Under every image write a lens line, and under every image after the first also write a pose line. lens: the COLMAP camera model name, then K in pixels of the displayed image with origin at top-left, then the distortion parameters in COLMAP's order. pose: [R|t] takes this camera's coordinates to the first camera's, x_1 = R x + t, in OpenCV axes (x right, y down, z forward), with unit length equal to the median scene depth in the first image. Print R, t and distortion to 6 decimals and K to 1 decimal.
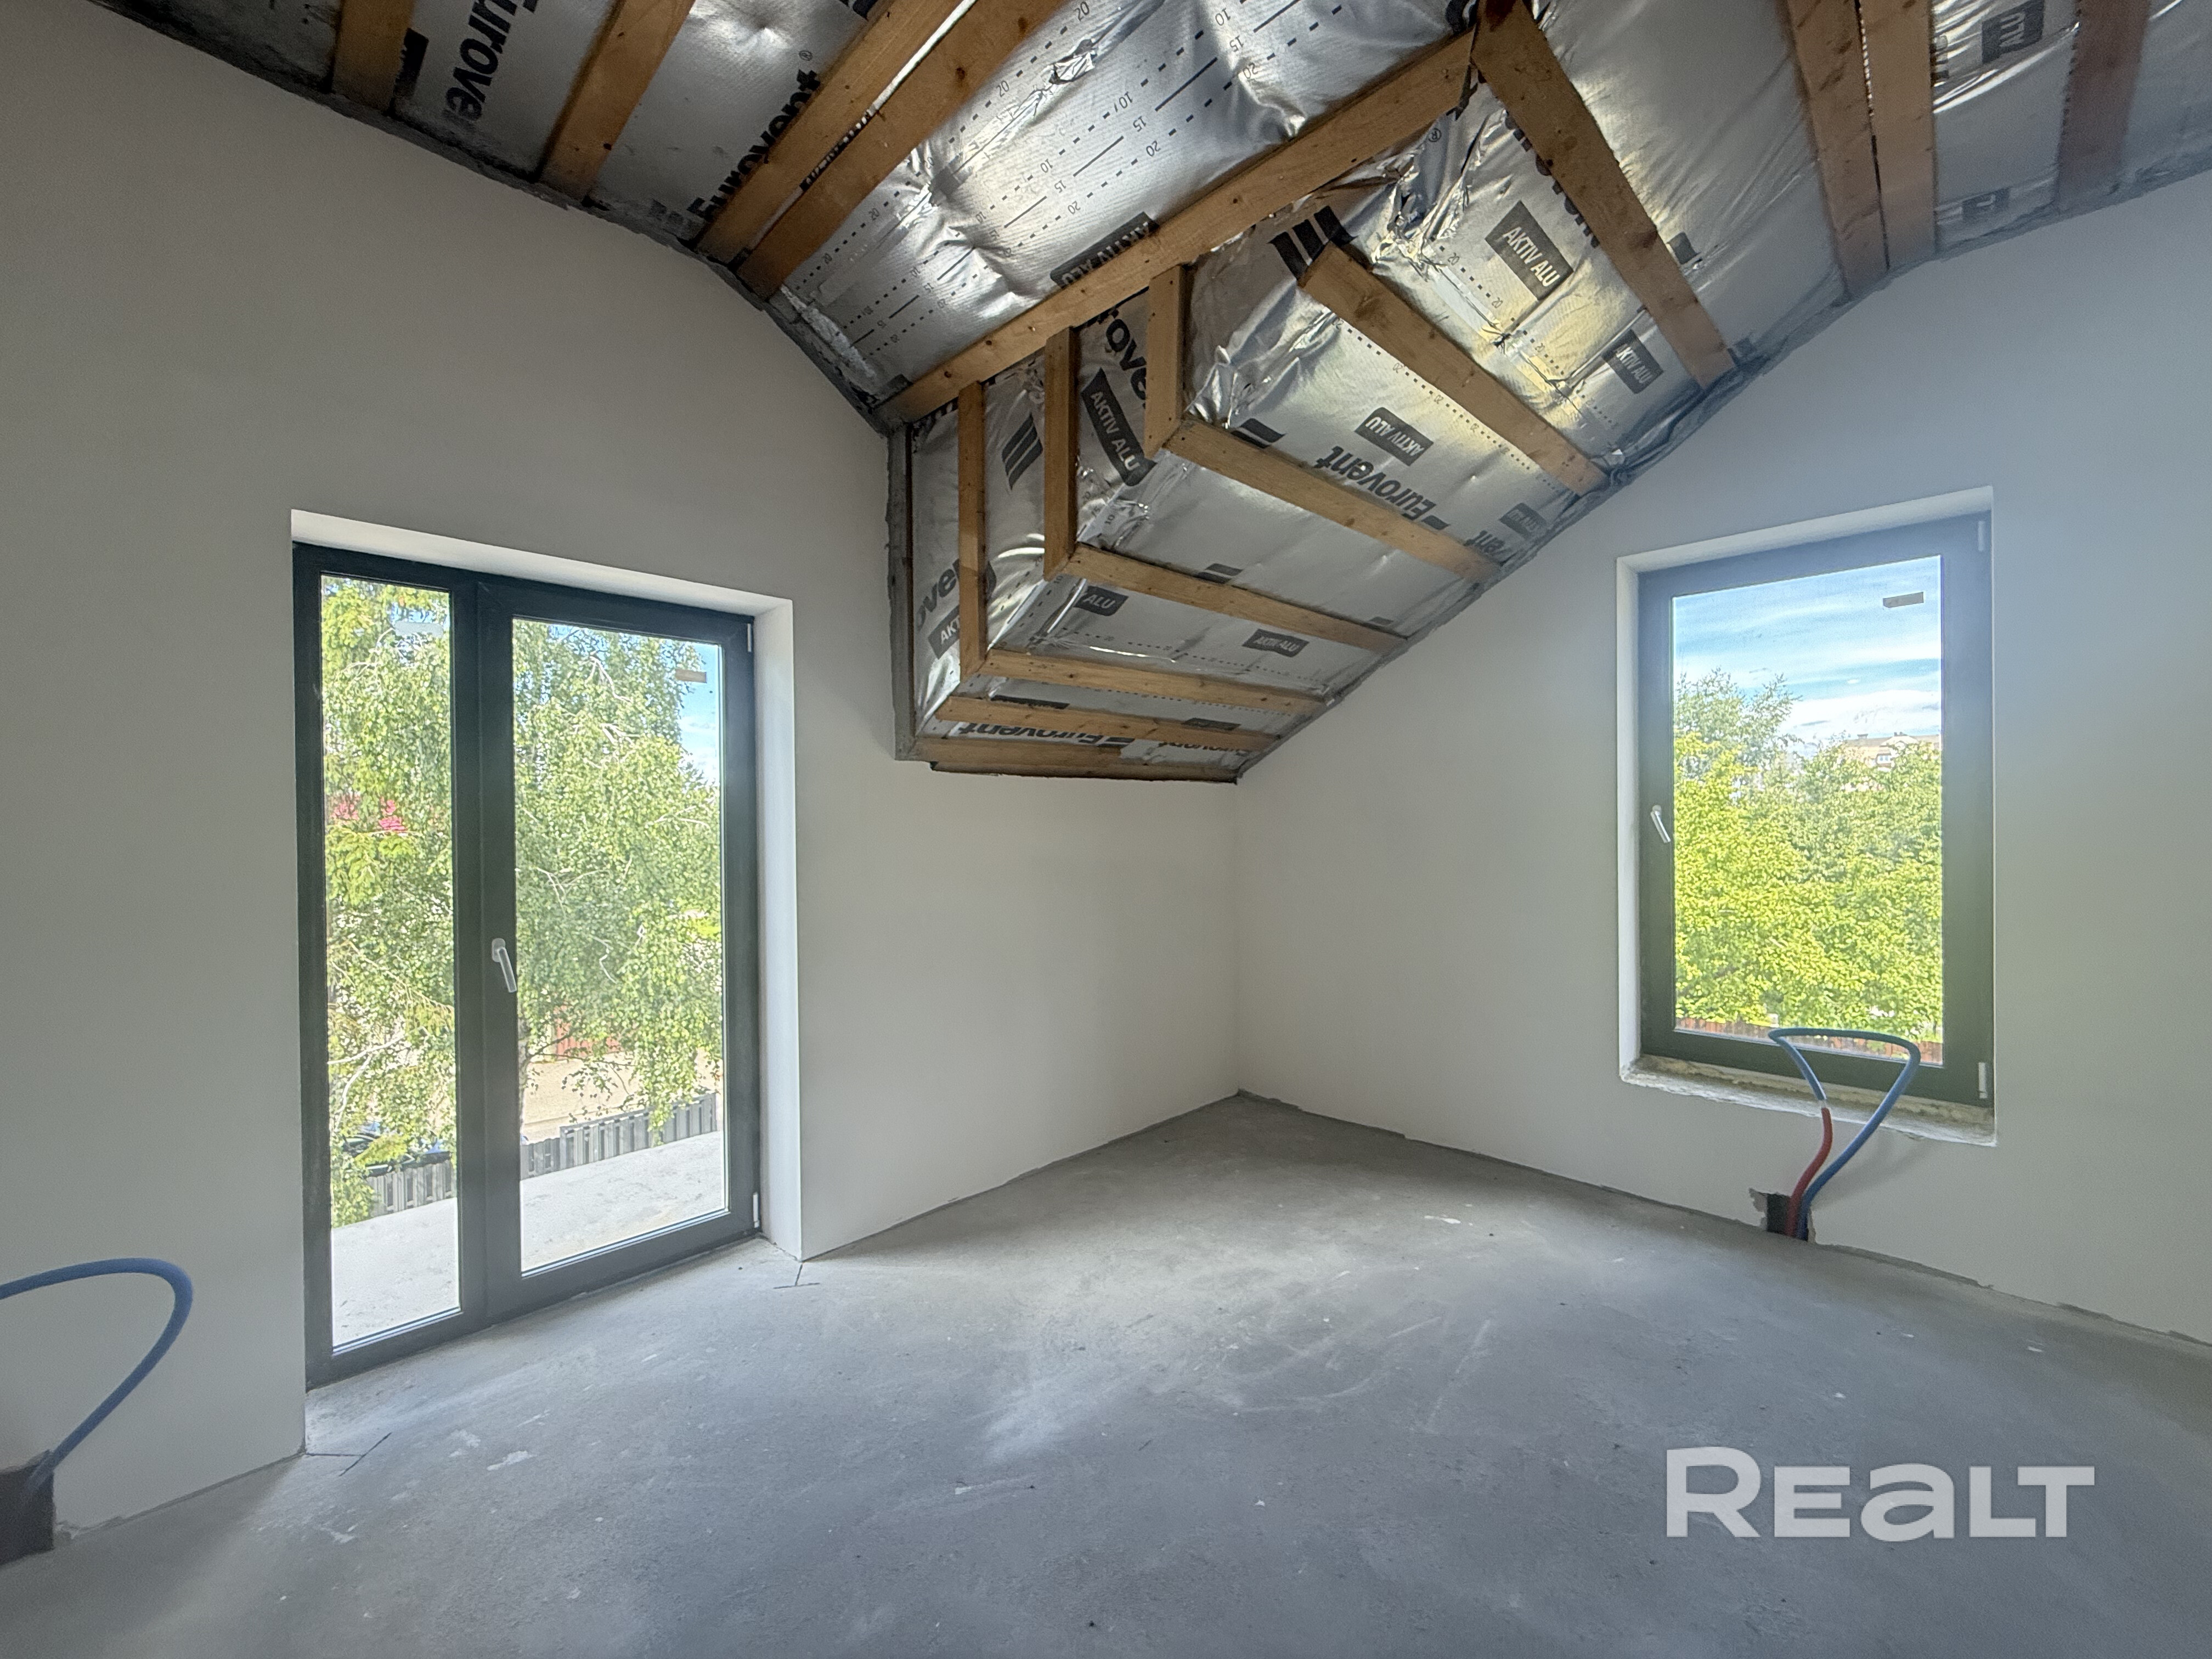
lens RADIAL K [[879.8, 0, 1107.8], [0, 879.8, 827.1], [0, 0, 1]] dist [0.000983, 0.000089]
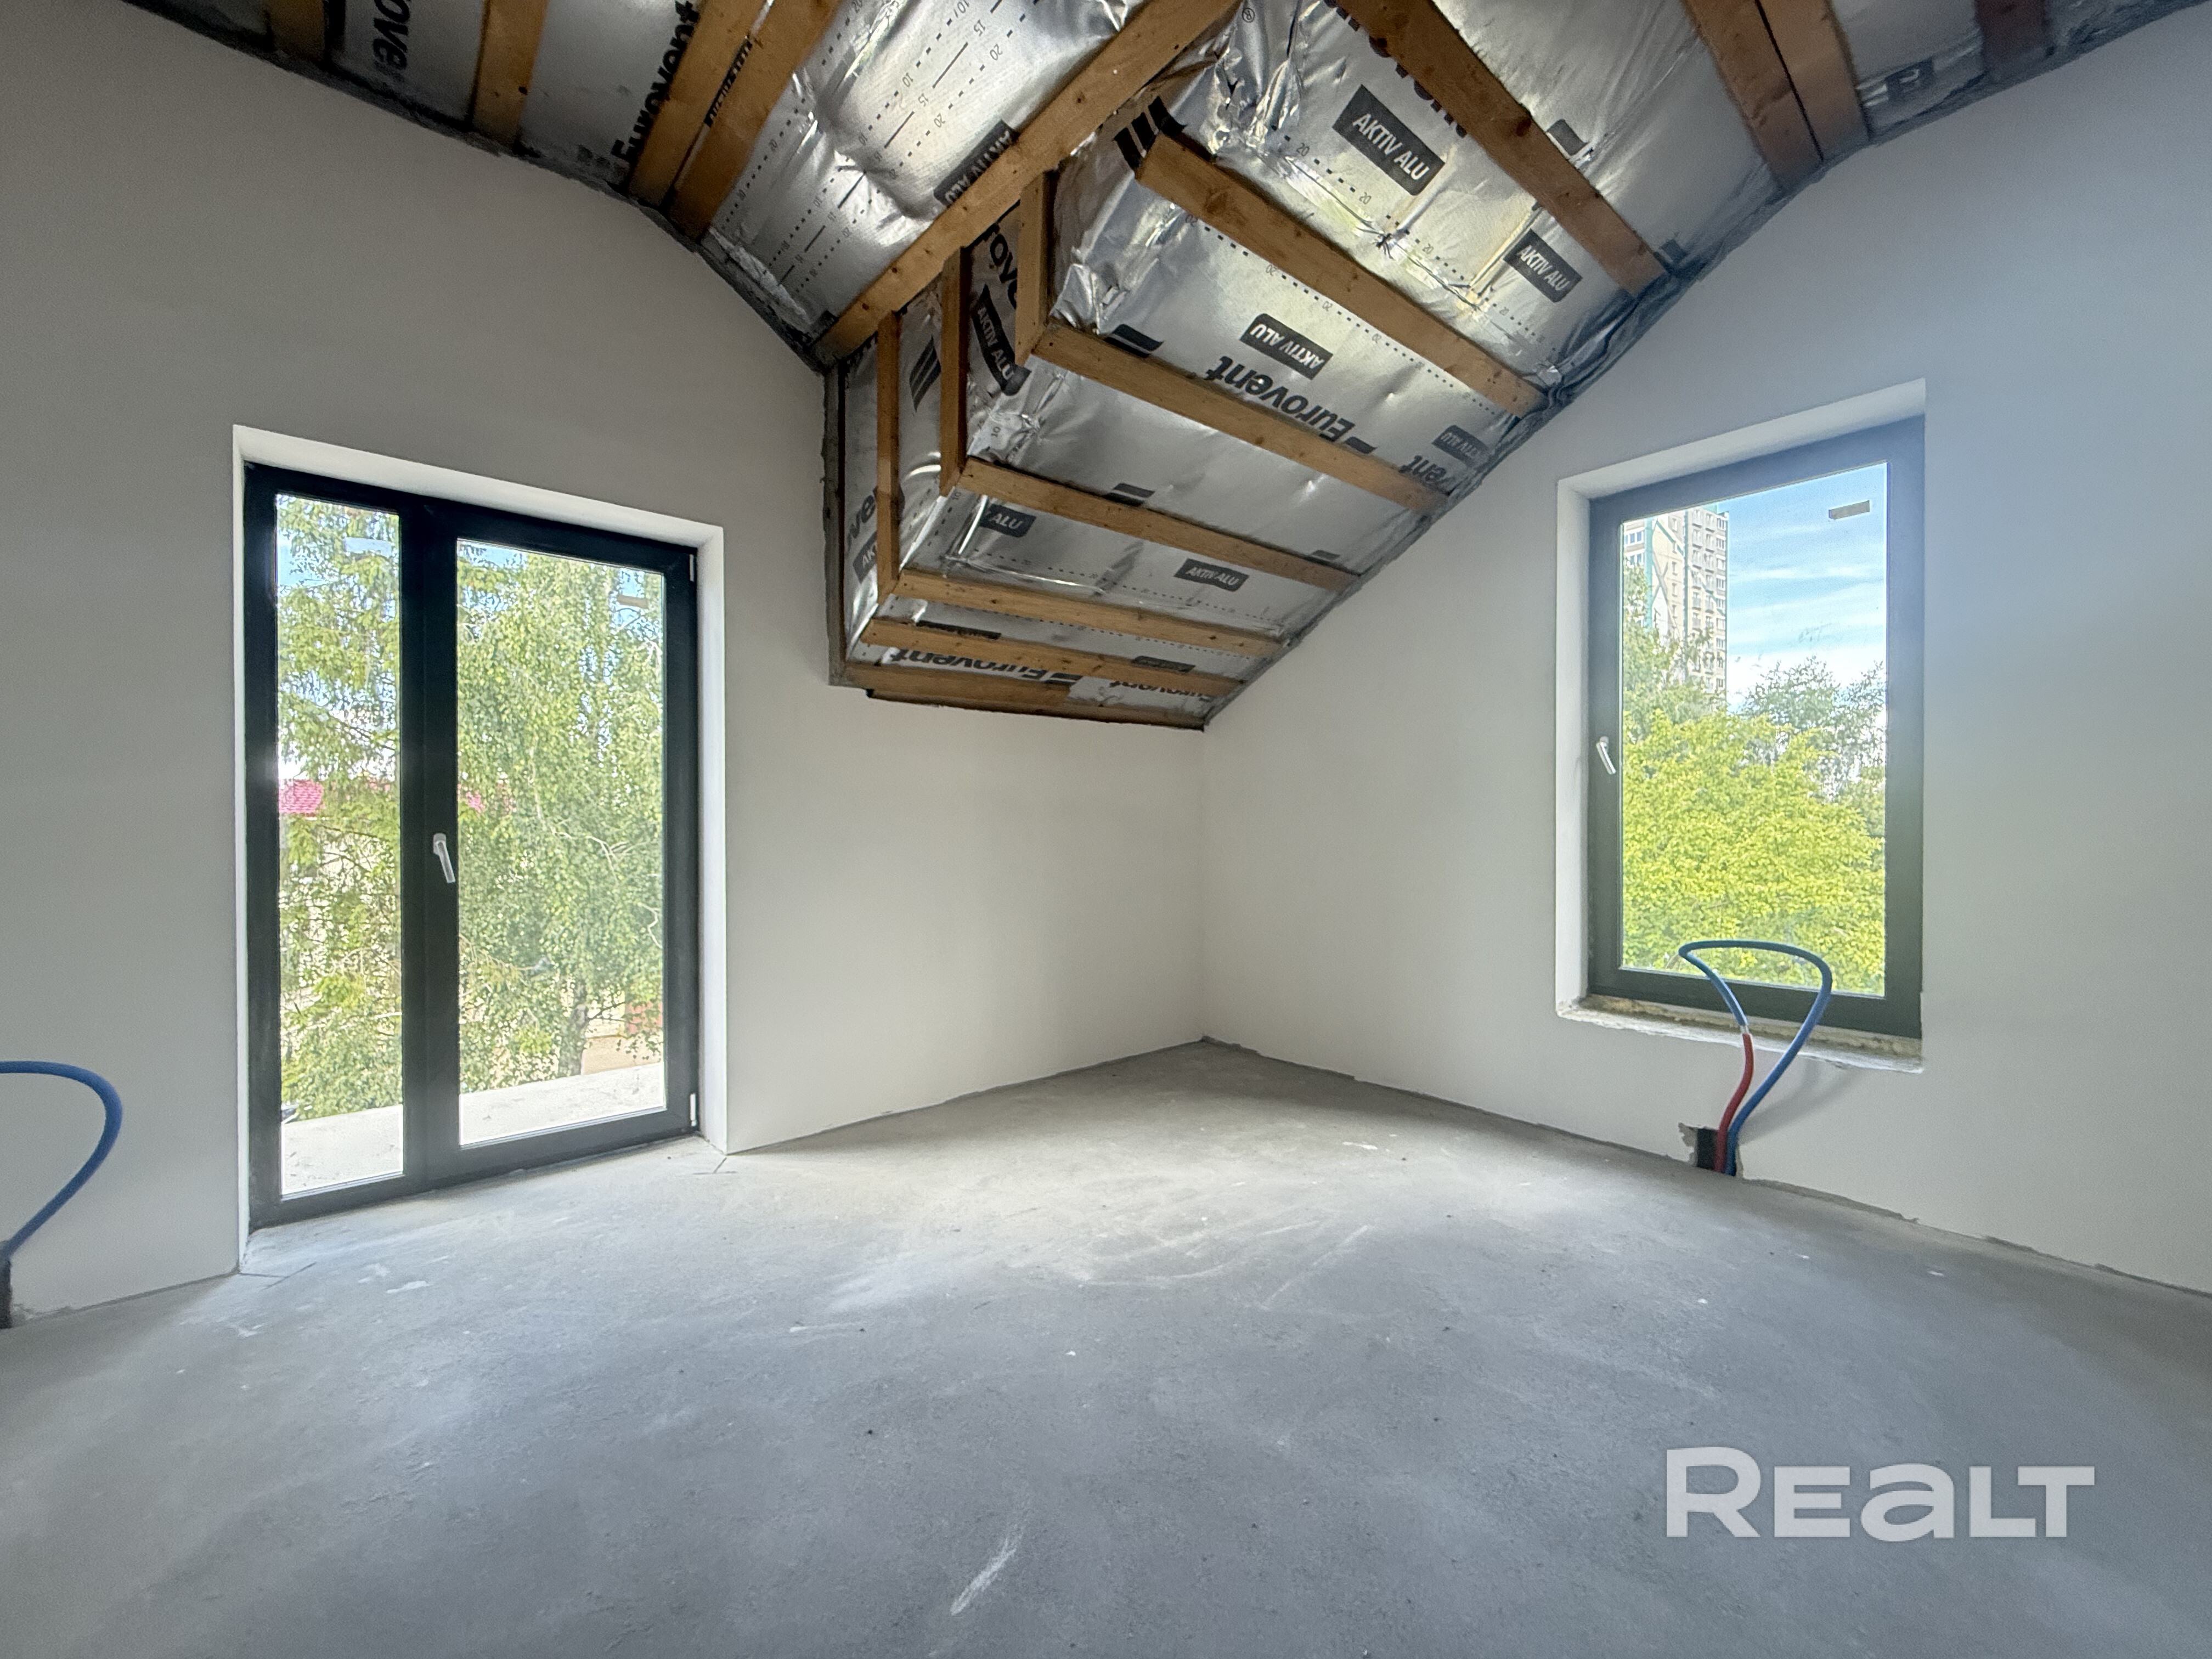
lens RADIAL K [[880.8, 0, 1103.2], [0, 880.8, 824.3], [0, 0, 1]] dist [0.000536, 0.000167]
pose [[0.996915, 0.009179, -0.077948, 0.192453], [-0.009072, 0.999957, 0.001735, 0.097569], [0.077961, -0.001022, 0.996956, -0.018437]]
